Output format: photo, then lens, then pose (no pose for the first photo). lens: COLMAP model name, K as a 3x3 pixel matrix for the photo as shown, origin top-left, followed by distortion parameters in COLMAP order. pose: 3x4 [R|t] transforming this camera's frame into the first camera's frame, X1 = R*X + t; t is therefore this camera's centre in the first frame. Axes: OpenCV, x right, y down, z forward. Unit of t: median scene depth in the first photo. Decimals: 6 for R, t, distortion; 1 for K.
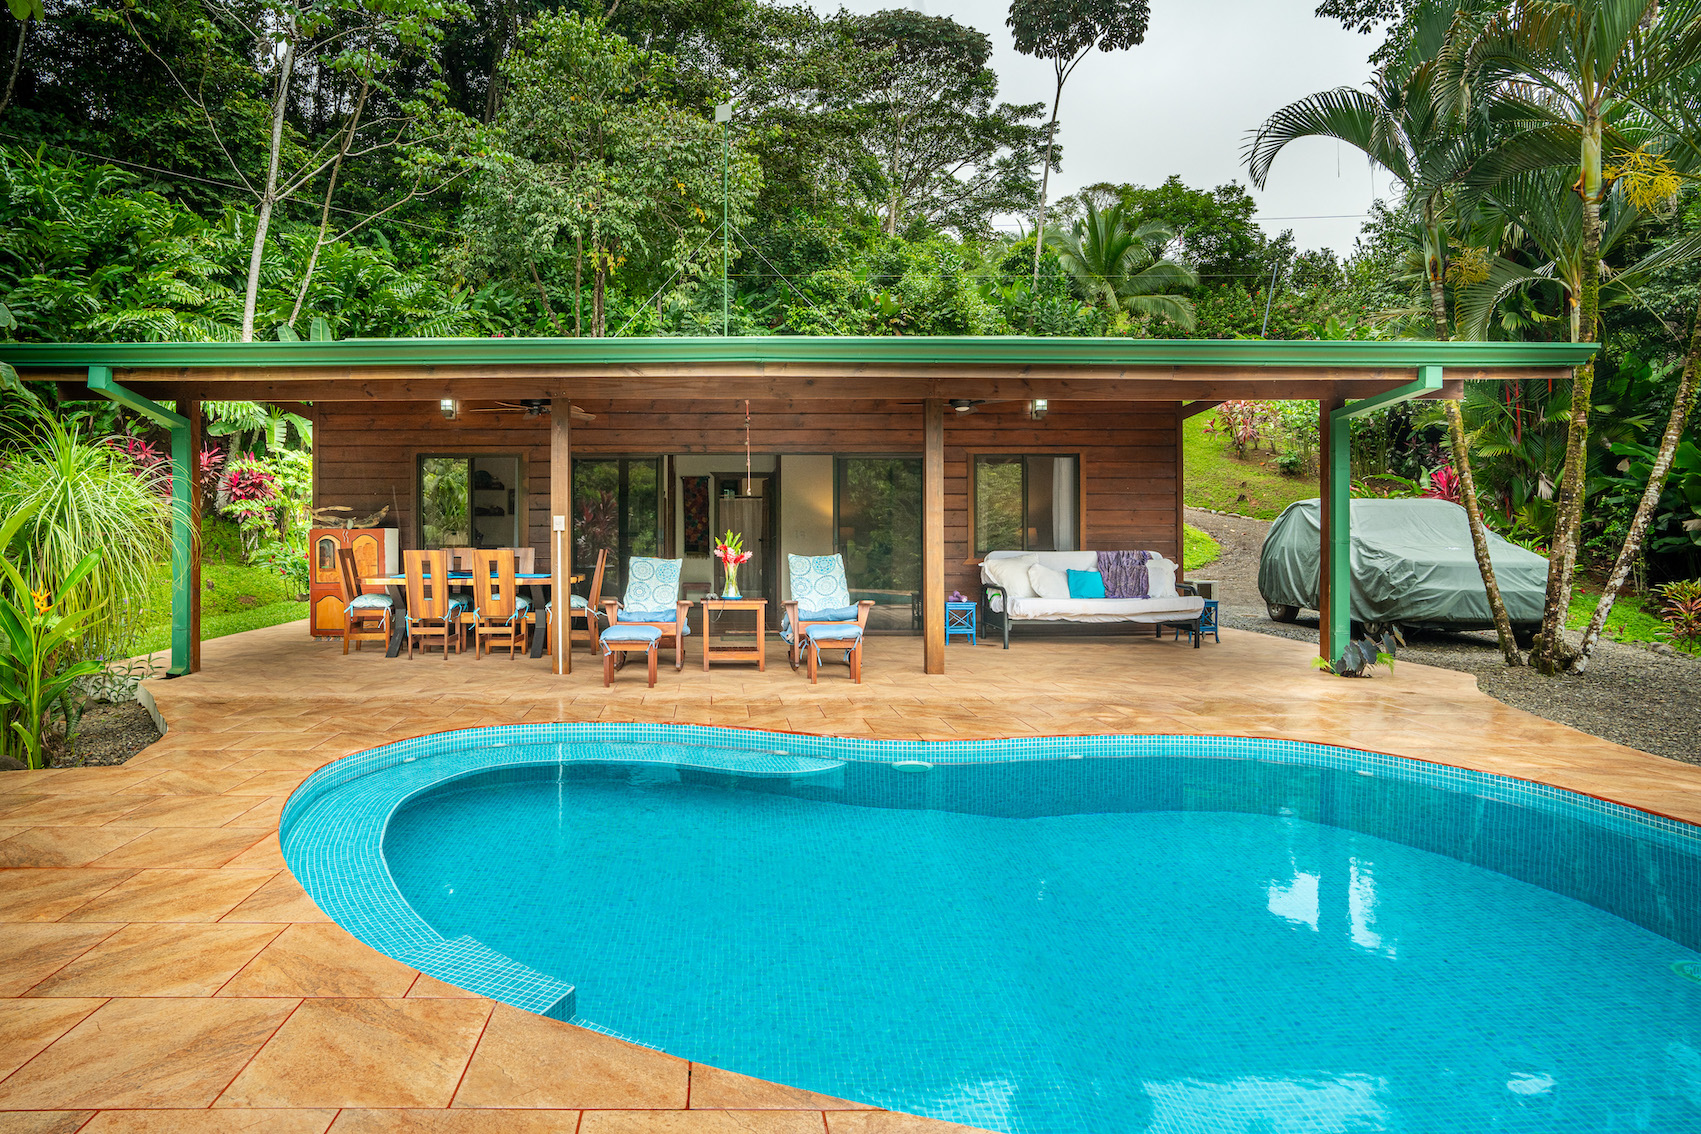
lens RADIAL K [[1012.4, 0, 847.4], [0, 1012.4, 535.0], [0, 0, 1]] dist [0.056213, 0.000184]
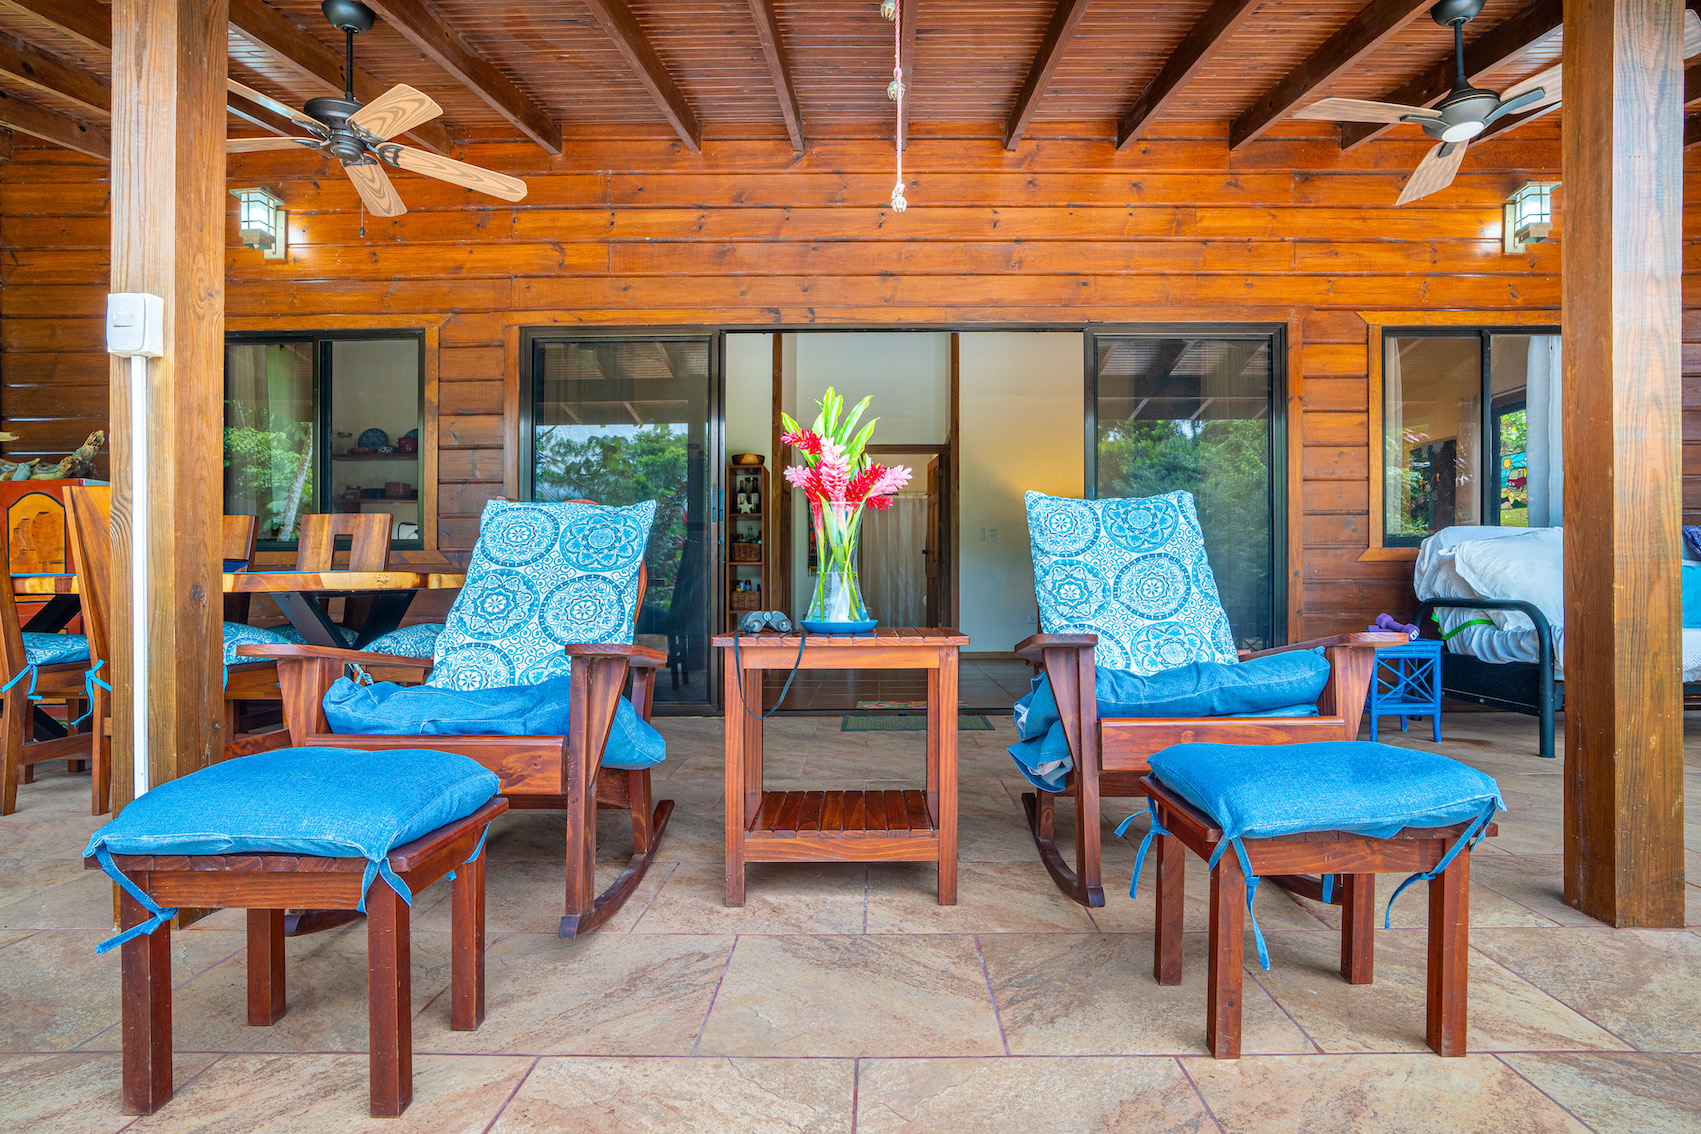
lens RADIAL K [[880.9, 0, 850.5], [0, 880.9, 567.0], [0, 0, 1]] dist [-0.001749, -0.000600]
pose [[0.985917, 0.000125, -0.167238, -0.055059], [-0.000092, 1.000000, 0.000210, 0.035342], [0.167238, -0.000192, 0.985917, 0.594670]]
